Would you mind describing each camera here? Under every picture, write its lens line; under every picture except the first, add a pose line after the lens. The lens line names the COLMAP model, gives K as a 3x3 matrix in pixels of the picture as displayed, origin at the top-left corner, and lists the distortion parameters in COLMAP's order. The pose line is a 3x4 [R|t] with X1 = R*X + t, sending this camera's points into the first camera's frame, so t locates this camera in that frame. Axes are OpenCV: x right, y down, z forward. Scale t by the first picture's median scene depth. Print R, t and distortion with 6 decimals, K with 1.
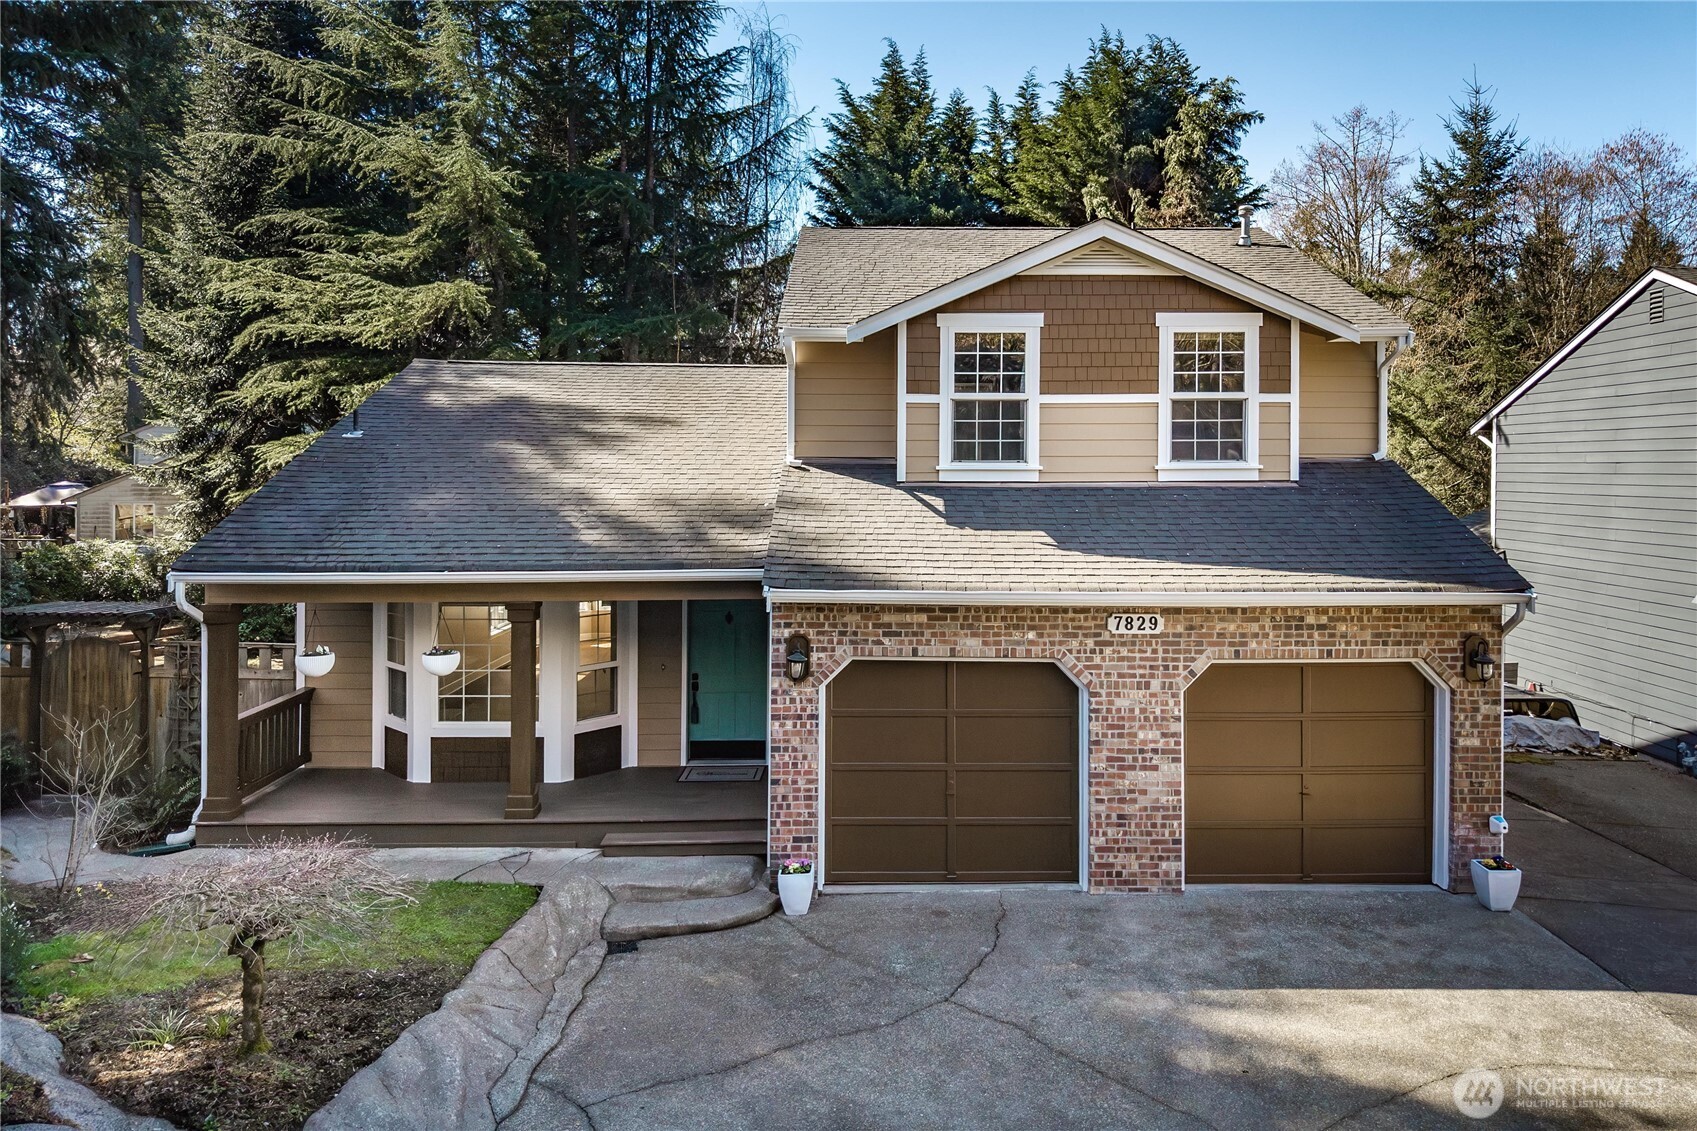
lens RADIAL K [[1154.8, 0, 848.3], [0, 1154.8, 554.5], [0, 0, 1]] dist [0.033406, -0.053519]
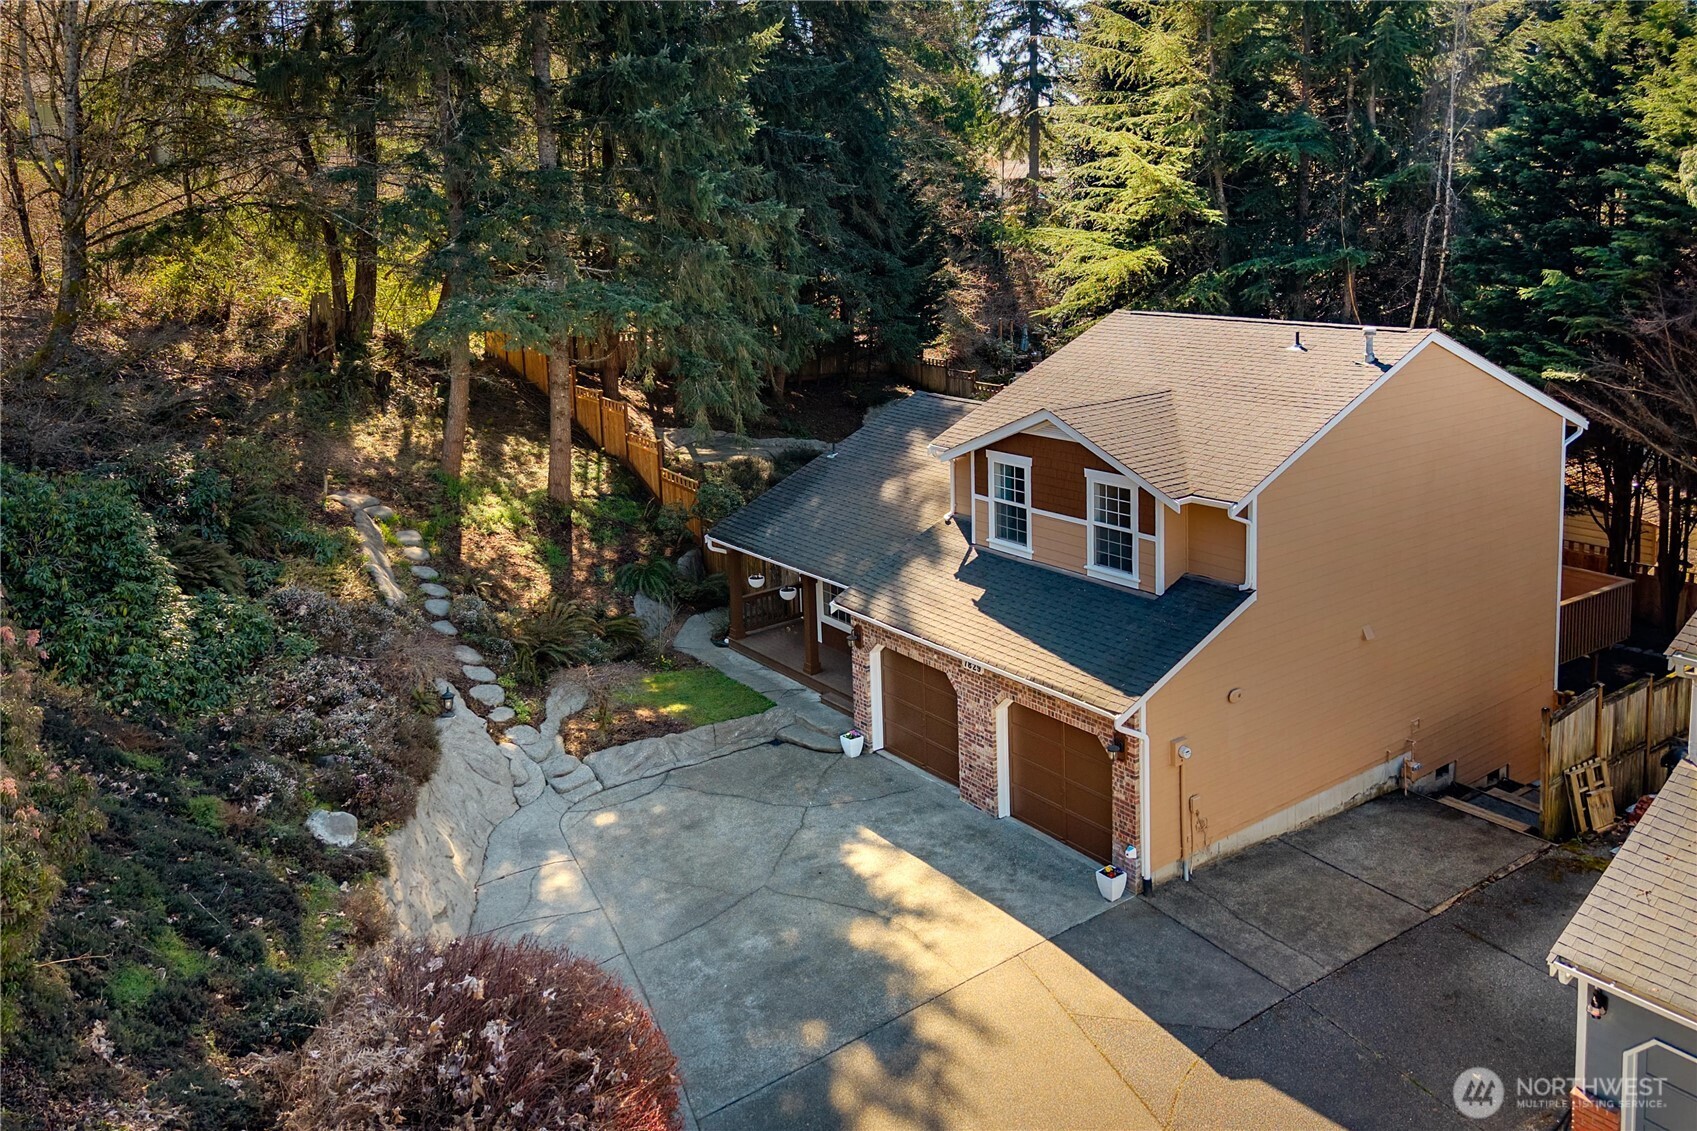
lens RADIAL K [[1154.8, 0, 848.3], [0, 1154.8, 554.5], [0, 0, 1]] dist [0.033406, -0.053519]
pose [[0.602807, 0.193193, -0.774145, 1.260469], [-0.027706, 0.974727, 0.221676, -0.421839], [0.797406, -0.112179, 0.592924, -0.149820]]
